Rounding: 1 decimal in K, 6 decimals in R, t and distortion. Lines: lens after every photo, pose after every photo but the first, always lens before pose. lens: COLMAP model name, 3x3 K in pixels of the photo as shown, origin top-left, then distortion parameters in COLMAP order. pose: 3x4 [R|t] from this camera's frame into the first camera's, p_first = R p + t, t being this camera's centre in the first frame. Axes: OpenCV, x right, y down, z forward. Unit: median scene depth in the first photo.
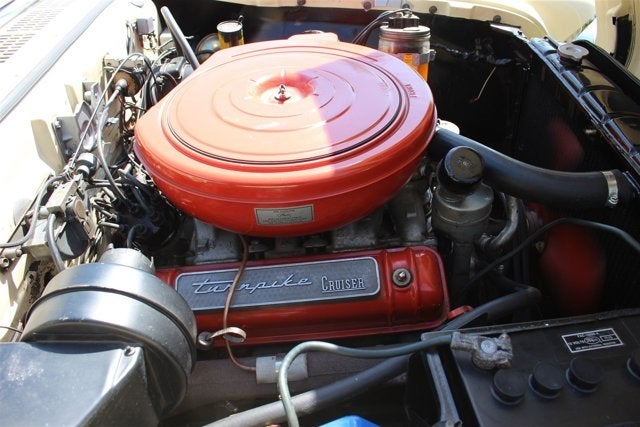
lens RADIAL K [[1075.7, 0, 320.0], [0, 1075.7, 213.5], [0, 0, 1]] dist [-0.005822, 0.118792]
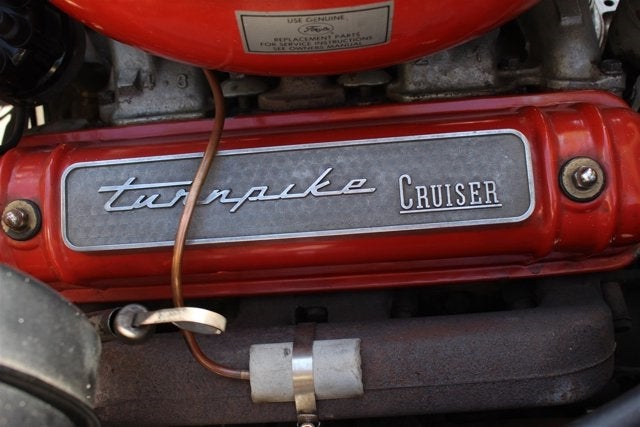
lens RADIAL K [[668.2, 0, 300.4], [0, 668.2, 212.8], [0, 0, 1]] dist [-0.083422, 0.020313]
pose [[0.999241, -0.008176, 0.038095, -0.047584], [-0.005156, 0.941388, 0.337286, -0.016357], [-0.038620, -0.337226, 0.940631, 0.745997]]
